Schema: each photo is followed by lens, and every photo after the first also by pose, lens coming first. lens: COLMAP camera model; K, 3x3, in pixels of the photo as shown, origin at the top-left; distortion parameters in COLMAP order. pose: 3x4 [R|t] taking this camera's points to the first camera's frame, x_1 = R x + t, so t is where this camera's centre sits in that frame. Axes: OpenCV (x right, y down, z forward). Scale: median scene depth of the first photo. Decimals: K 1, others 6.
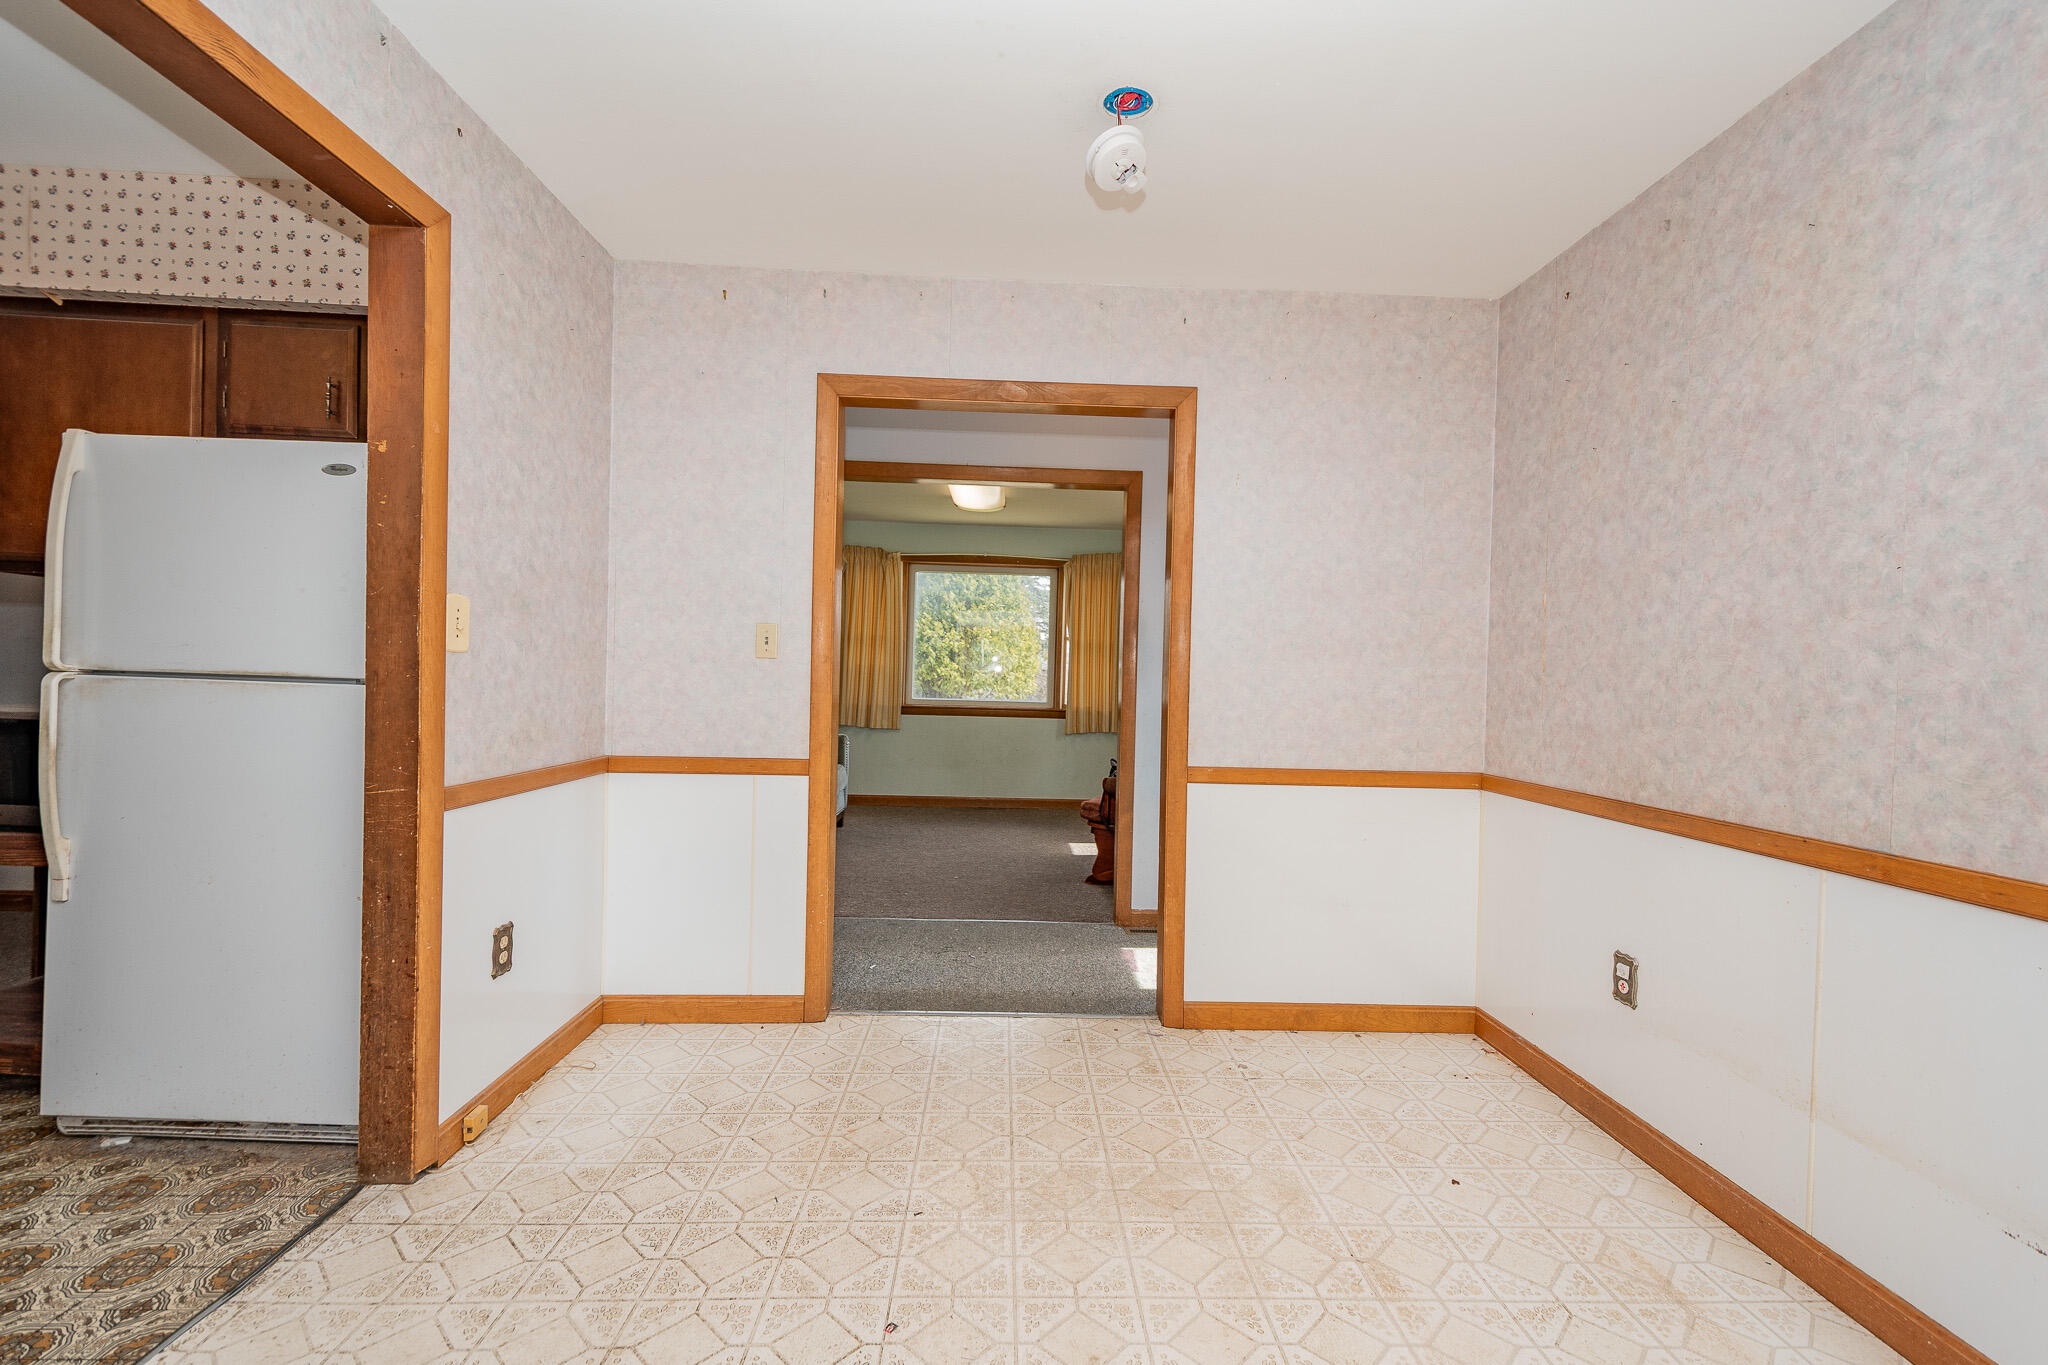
lens RADIAL K [[887.0, 0, 1029.5], [0, 887.0, 693.8], [0, 0, 1]] dist [0.017777, -0.006124]
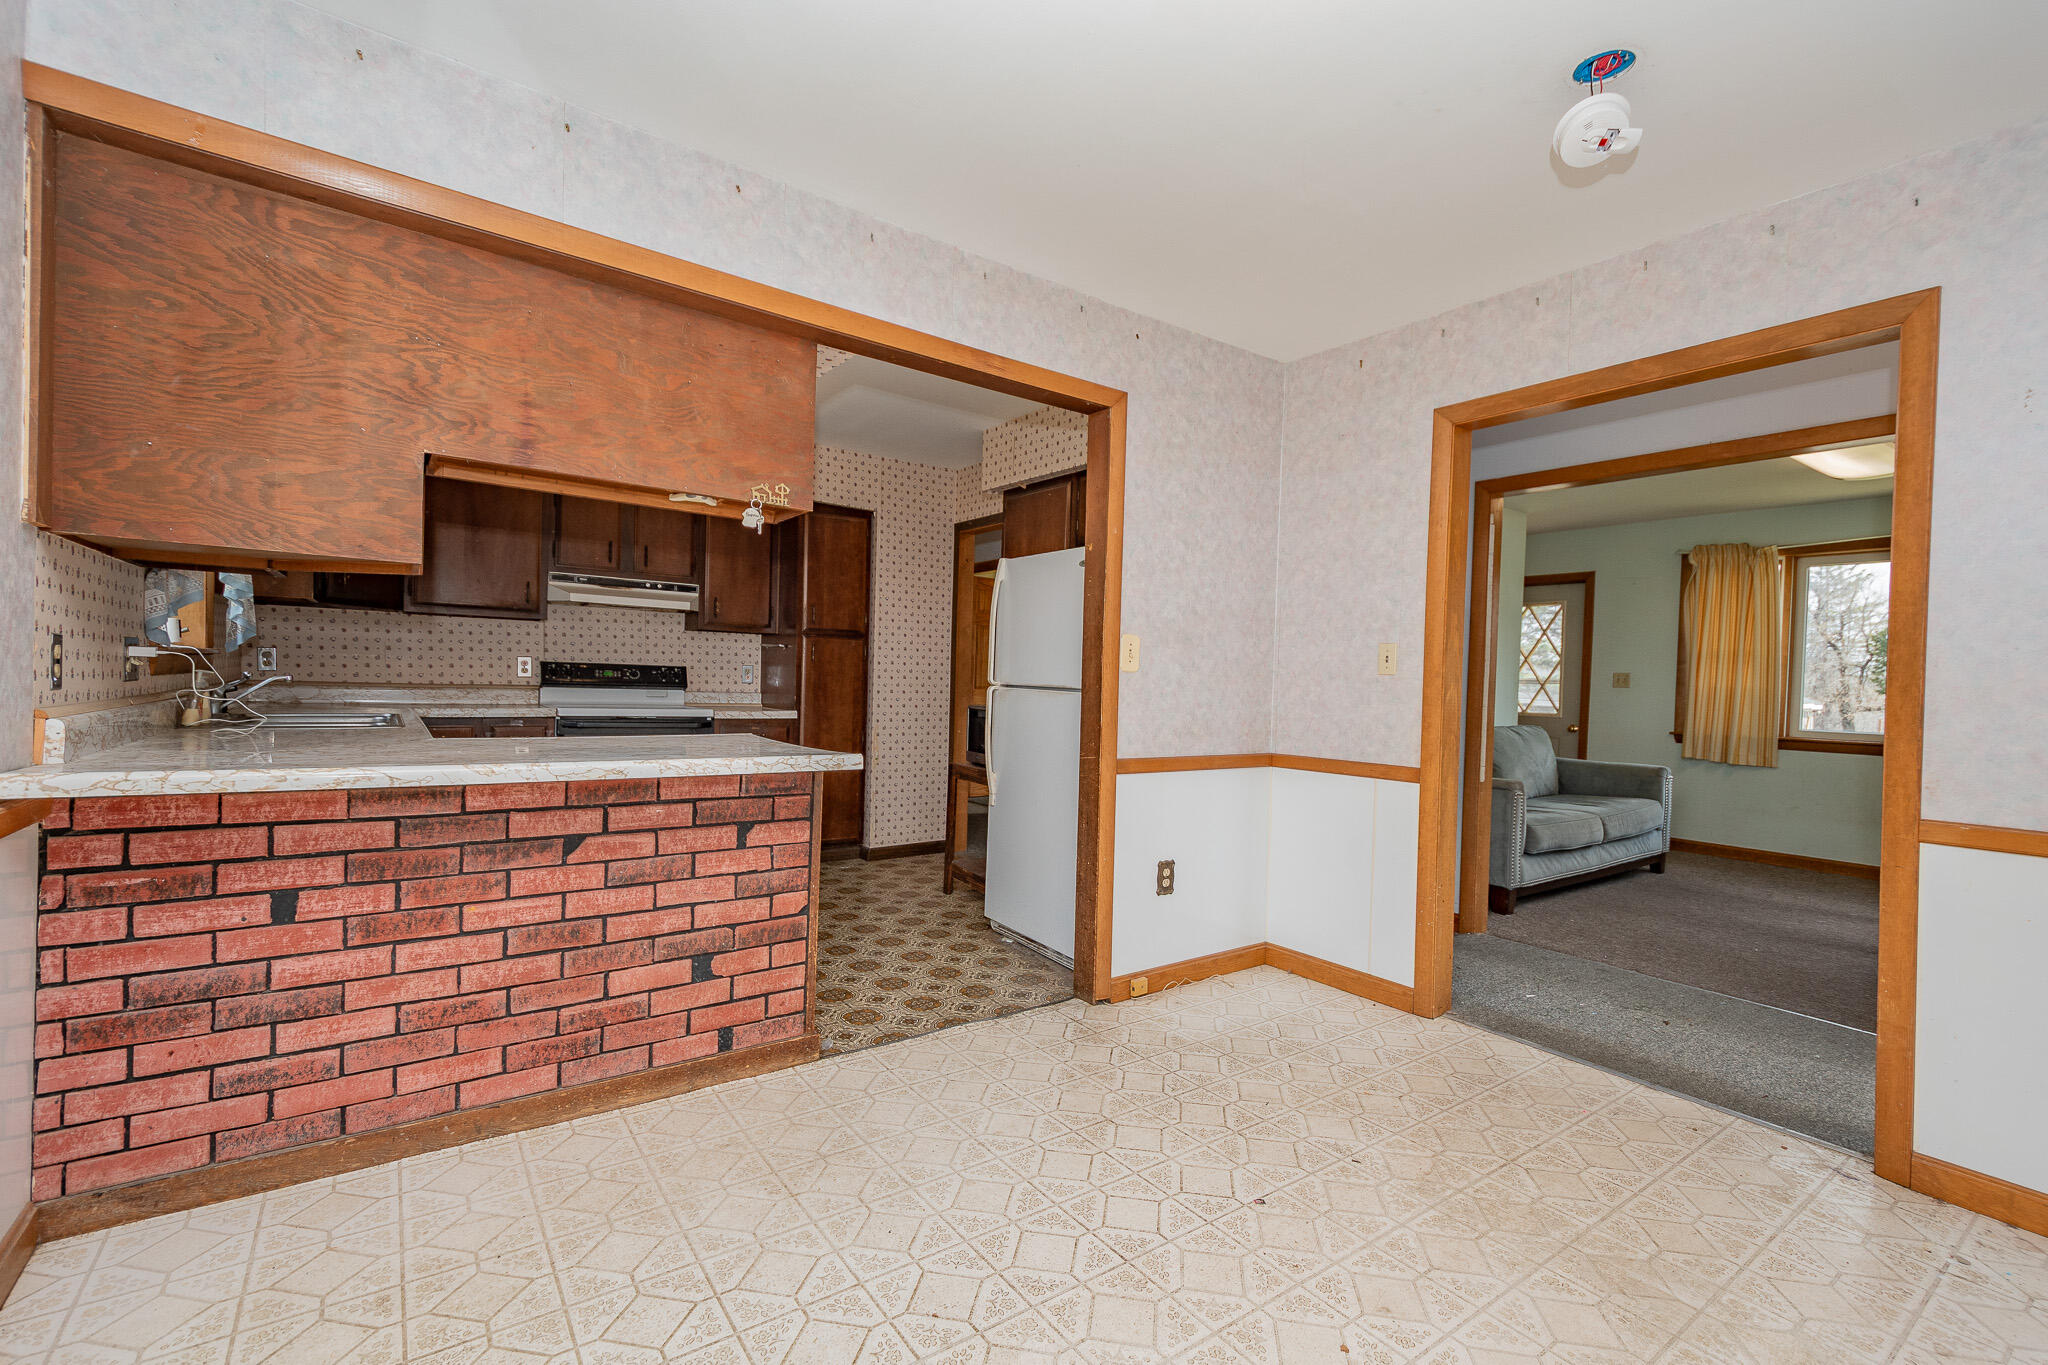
lens RADIAL K [[887.0, 0, 1029.5], [0, 887.0, 693.8], [0, 0, 1]] dist [0.017777, -0.006124]
pose [[0.555534, 0.004145, -0.831483, 0.460326], [-0.029346, 0.999462, -0.014624, 0.015937], [0.830976, 0.032525, 0.555357, 0.007544]]
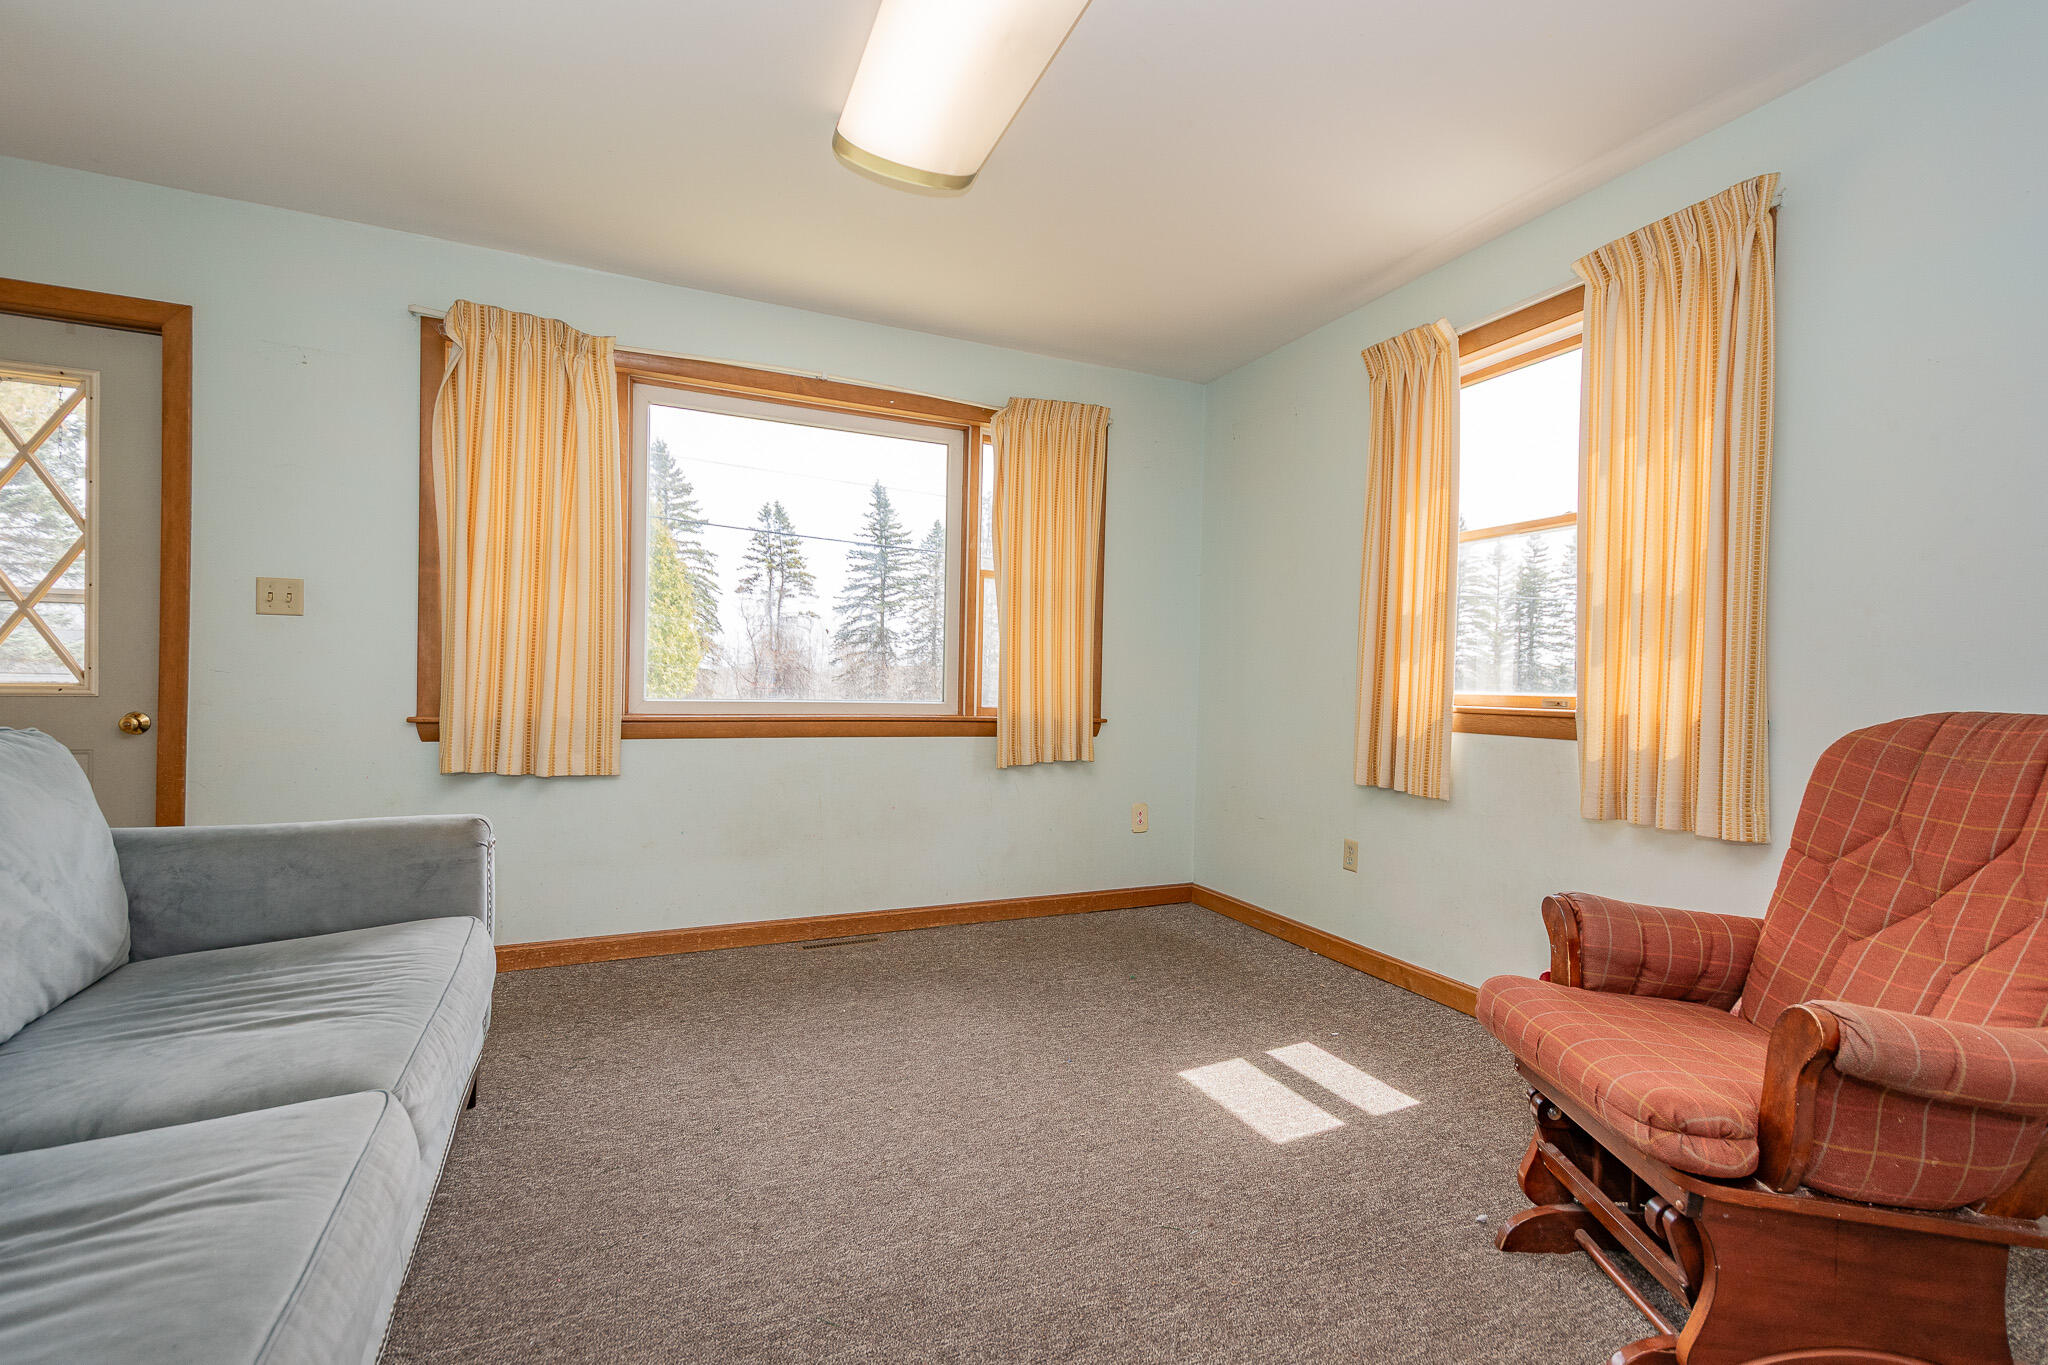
lens RADIAL K [[887.0, 0, 1029.5], [0, 887.0, 693.8], [0, 0, 1]] dist [0.017777, -0.006124]
pose [[0.926462, -0.013415, 0.376149, -0.384958], [0.017201, 0.999830, -0.006708, 0.025140], [-0.375995, 0.012685, 0.926535, 1.695397]]
